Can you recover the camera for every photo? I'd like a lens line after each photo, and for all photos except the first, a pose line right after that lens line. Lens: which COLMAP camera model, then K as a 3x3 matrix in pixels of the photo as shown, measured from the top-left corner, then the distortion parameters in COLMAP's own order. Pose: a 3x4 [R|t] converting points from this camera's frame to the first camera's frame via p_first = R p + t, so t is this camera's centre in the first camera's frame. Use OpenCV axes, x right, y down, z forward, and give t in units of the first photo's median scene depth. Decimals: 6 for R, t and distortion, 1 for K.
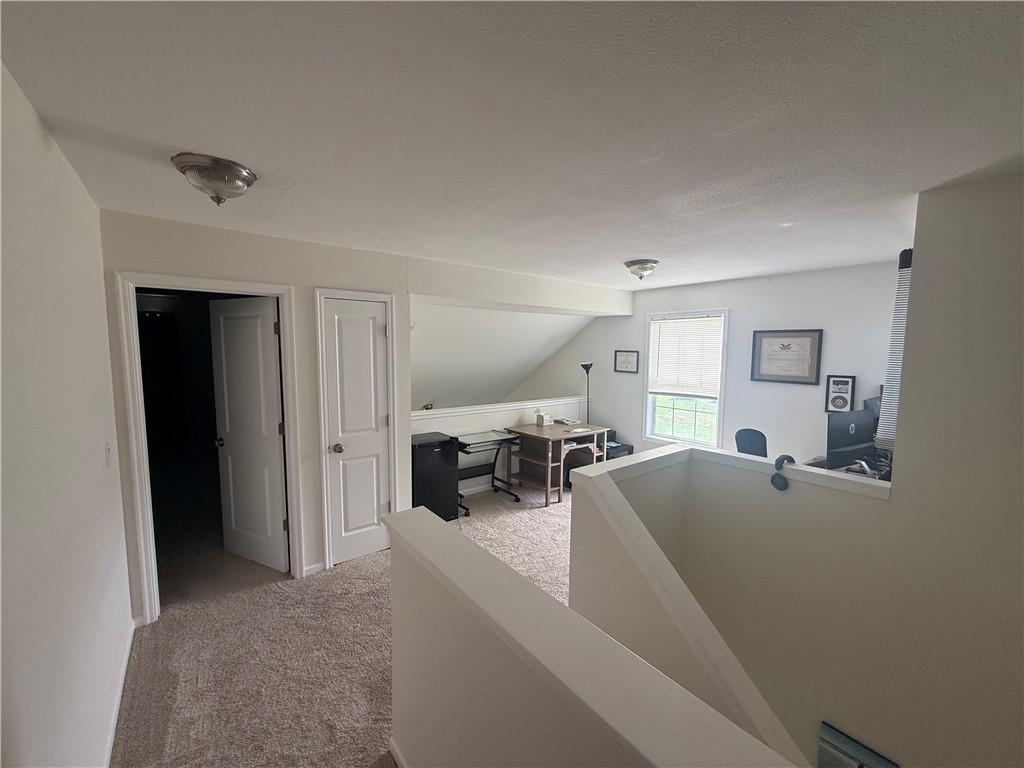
lens RADIAL K [[408.2, 0, 510.4], [0, 408.2, 387.6], [0, 0, 1]] dist [0.002213, 0.000052]
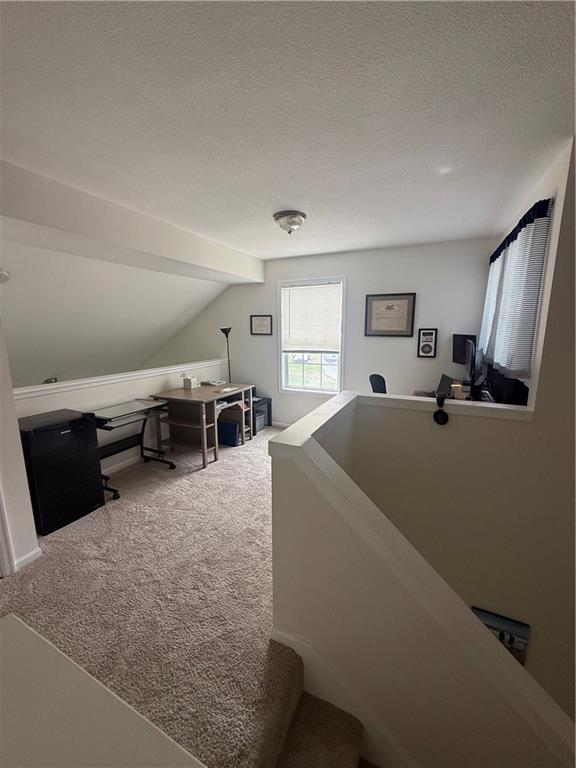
lens RADIAL K [[306.2, 0, 287.8], [0, 306.2, 382.7], [0, 0, 1]] dist [0.002213, 0.000052]
pose [[0.899570, -0.090250, 0.427351, -0.030476], [0.053774, 0.993860, 0.096695, 0.019811], [-0.433454, -0.064003, 0.898900, 0.243373]]
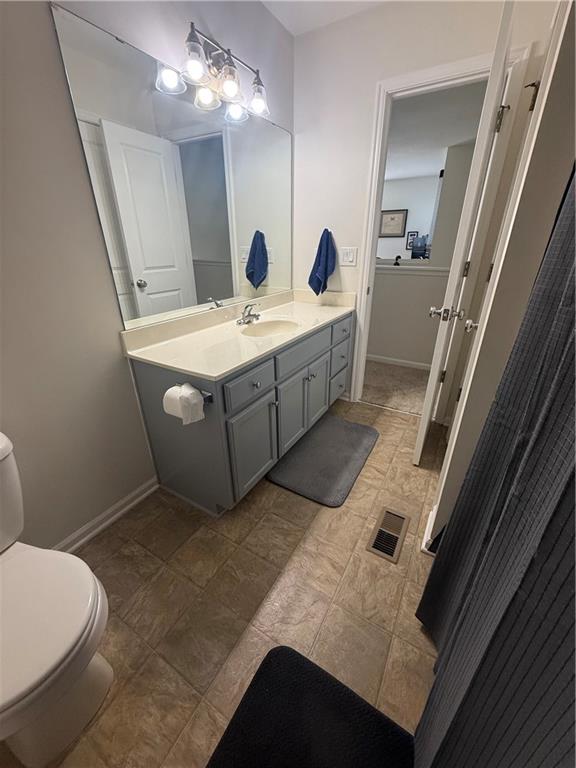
lens RADIAL K [[306.2, 0, 289.1], [0, 306.2, 386.3], [0, 0, 1]] dist [0.002213, 0.000052]
pose [[0.932590, -0.158658, 0.324196, -0.457246], [0.044627, 0.942001, 0.332628, 0.154828], [-0.358168, -0.295738, 0.885582, -0.456245]]
